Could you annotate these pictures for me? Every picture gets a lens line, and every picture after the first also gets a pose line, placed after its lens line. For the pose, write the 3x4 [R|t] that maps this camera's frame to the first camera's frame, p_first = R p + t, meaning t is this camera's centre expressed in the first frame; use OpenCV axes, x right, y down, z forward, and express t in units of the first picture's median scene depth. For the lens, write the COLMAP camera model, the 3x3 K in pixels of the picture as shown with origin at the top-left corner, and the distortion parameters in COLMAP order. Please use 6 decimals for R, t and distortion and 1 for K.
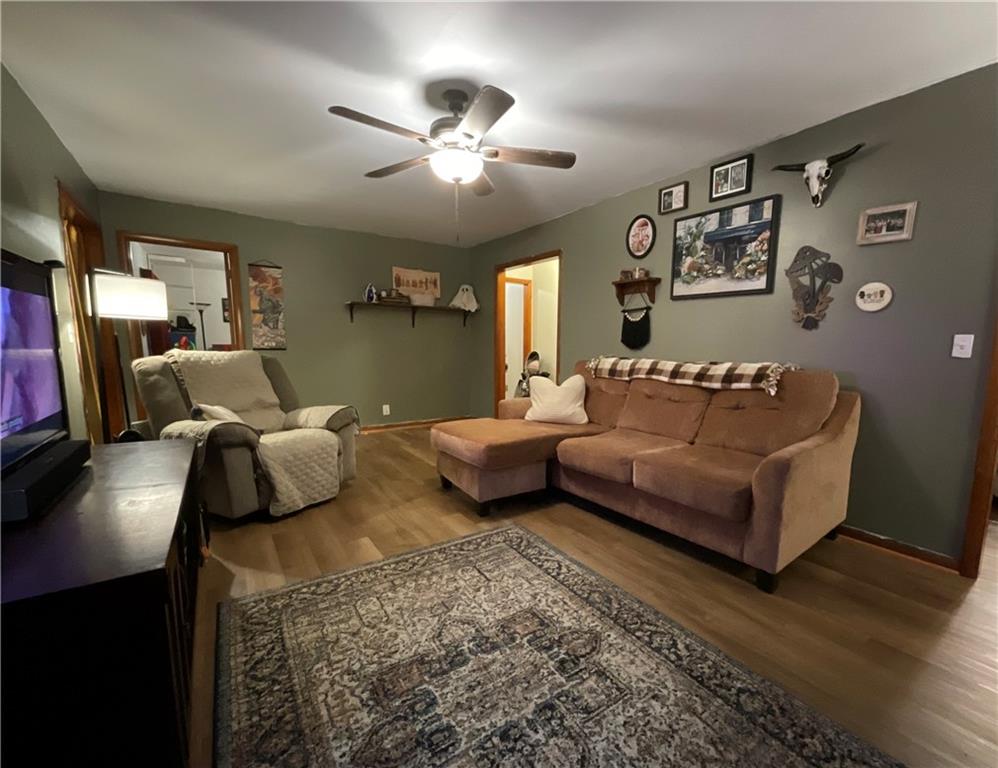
lens RADIAL K [[434.5, 0, 532.5], [0, 434.5, 398.8], [0, 0, 1]] dist [0.000052, 0.000065]
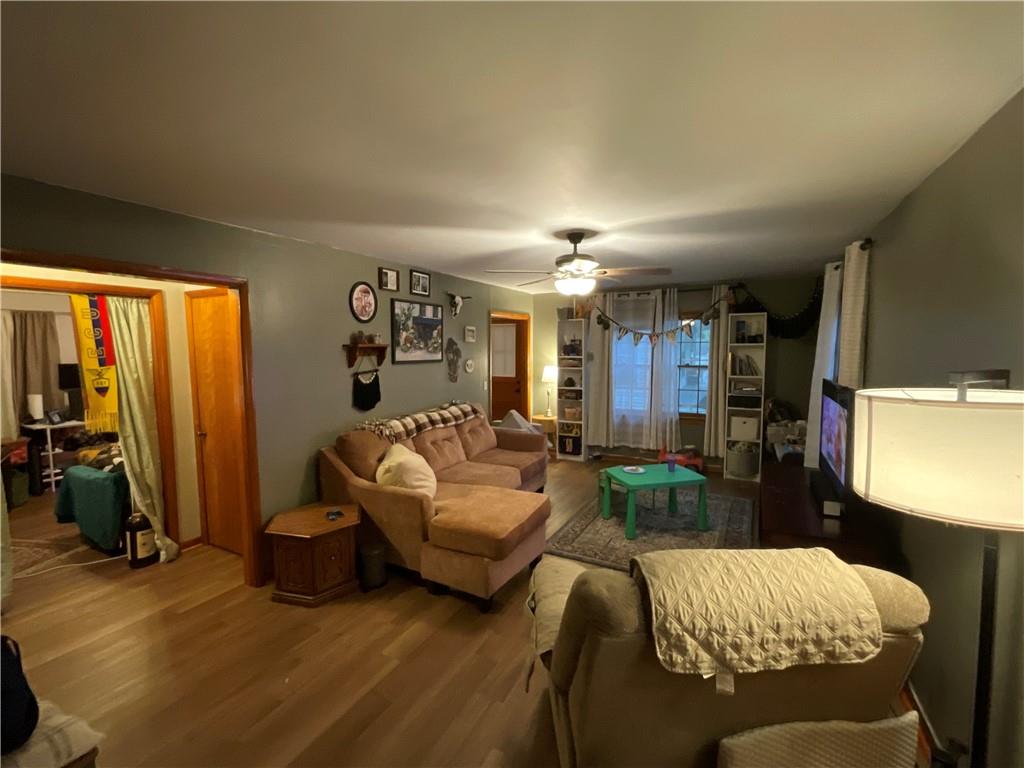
lens RADIAL K [[453.5, 0, 512.0], [0, 453.5, 384.0], [0, 0, 1]] dist [-0.002690, -0.000231]
pose [[-0.441452, -0.084517, 0.893295, -1.010701], [0.114926, 0.982028, 0.149707, -0.349806], [-0.889894, 0.168751, -0.423805, 1.354591]]
